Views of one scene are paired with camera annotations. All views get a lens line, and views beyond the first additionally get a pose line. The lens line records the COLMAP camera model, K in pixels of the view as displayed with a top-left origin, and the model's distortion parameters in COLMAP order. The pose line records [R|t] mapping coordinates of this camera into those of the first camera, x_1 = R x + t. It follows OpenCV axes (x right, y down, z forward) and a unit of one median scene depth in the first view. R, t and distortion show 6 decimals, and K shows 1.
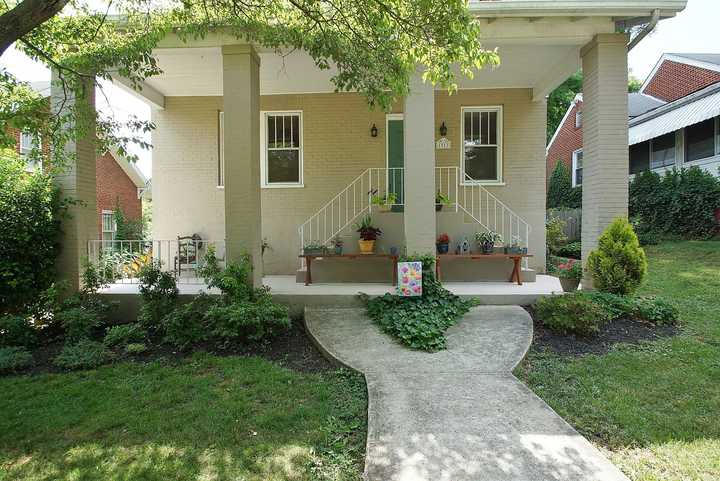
lens RADIAL K [[333.4, 0, 358.2], [0, 333.4, 239.3], [0, 0, 1]] dist [-0.003896, -0.000308]
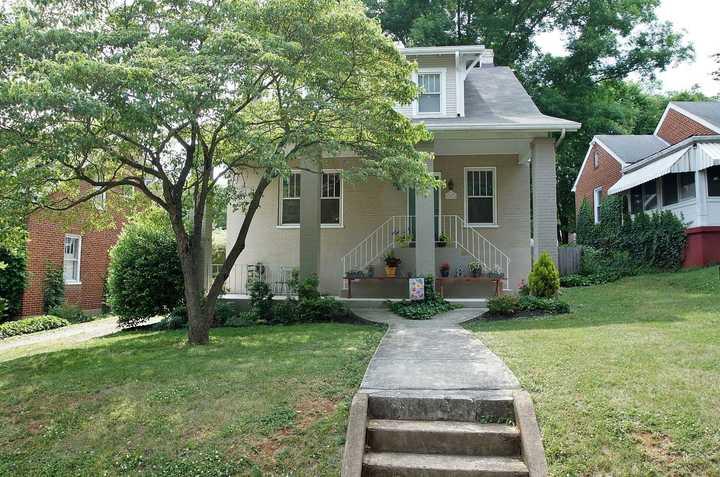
lens RADIAL K [[496.7, 0, 359.7], [0, 496.7, 238.0], [0, 0, 1]] dist [-0.007085, -0.000846]
pose [[0.998580, 0.006709, -0.052850, 0.003199], [-0.011675, 0.995484, -0.094209, 0.070720], [0.051979, 0.094692, 0.994149, -0.985360]]
